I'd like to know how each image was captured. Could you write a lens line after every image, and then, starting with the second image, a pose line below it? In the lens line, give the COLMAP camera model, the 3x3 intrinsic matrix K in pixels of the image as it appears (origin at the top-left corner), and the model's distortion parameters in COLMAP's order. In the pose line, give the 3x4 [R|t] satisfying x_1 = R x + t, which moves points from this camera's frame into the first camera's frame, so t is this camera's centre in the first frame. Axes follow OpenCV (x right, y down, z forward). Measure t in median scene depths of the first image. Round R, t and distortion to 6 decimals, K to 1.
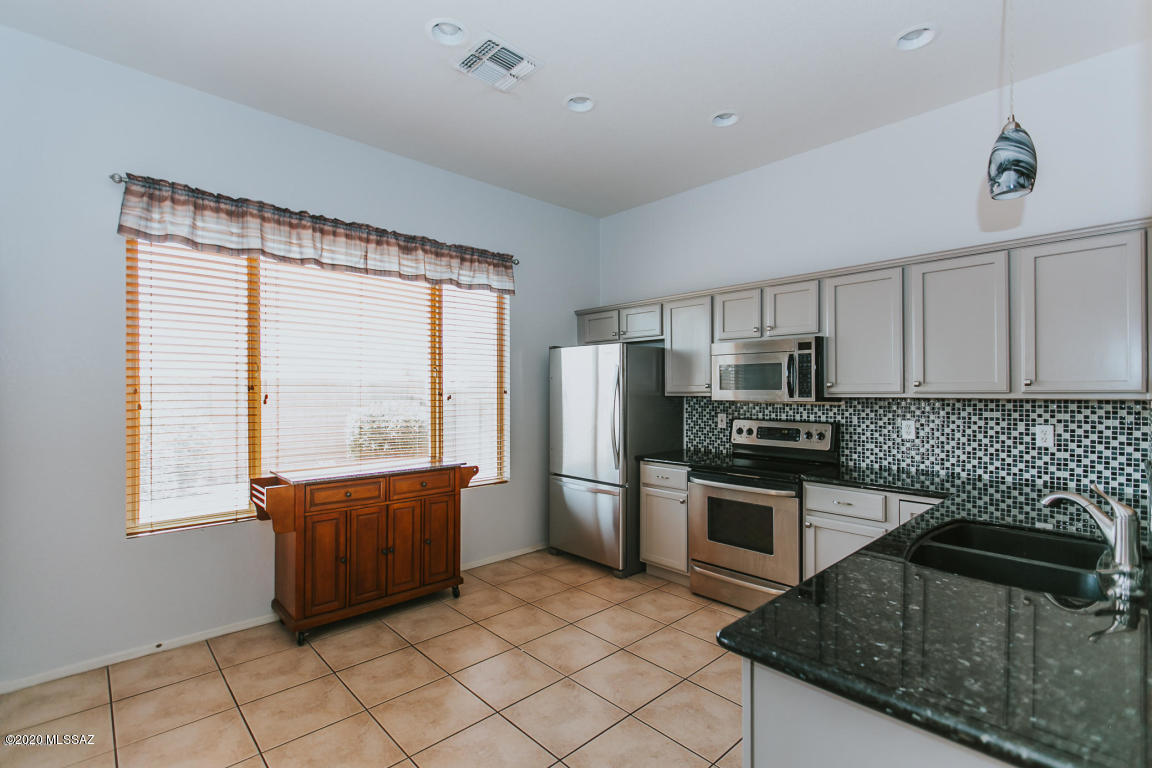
lens RADIAL K [[523.0, 0, 571.9], [0, 523.0, 385.1], [0, 0, 1]] dist [-0.001778, -0.001713]
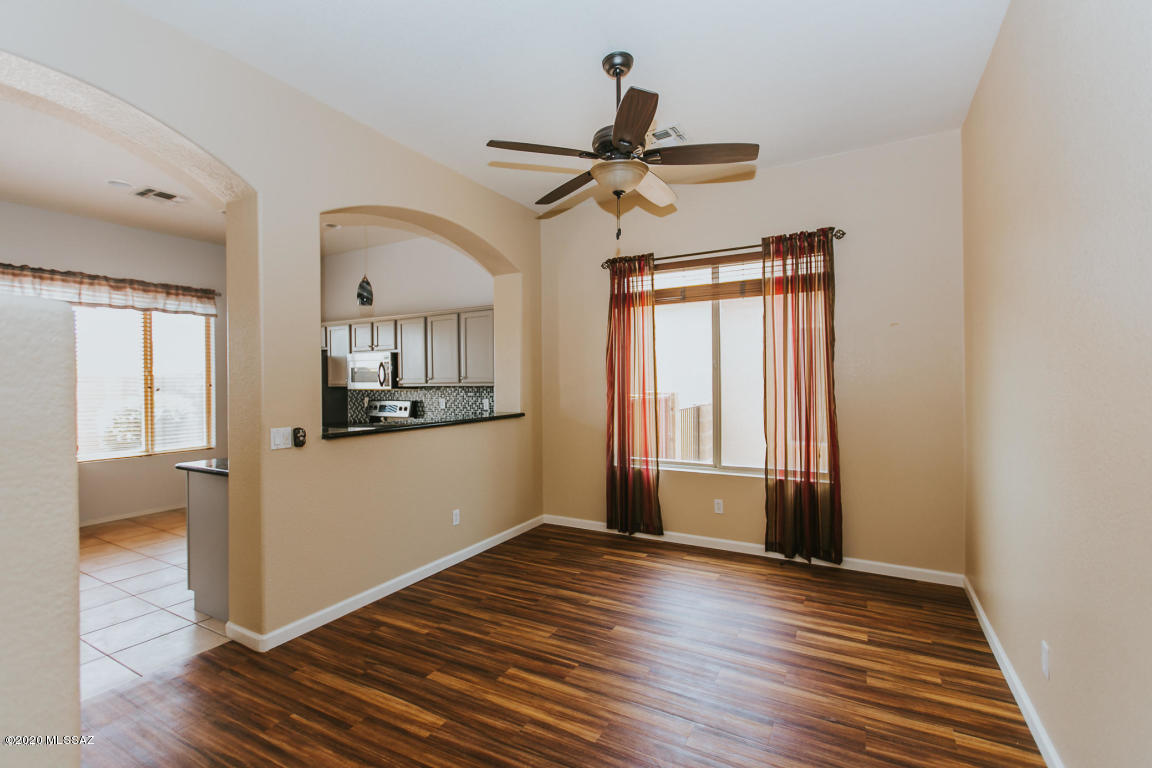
lens RADIAL K [[523.0, 0, 579.4], [0, 523.0, 383.8], [0, 0, 1]] dist [-0.001778, -0.001713]
pose [[0.952802, -0.008621, 0.303470, 0.456605], [0.005351, 0.999918, 0.011604, -0.002681], [-0.303545, -0.009433, 0.952770, -0.758212]]
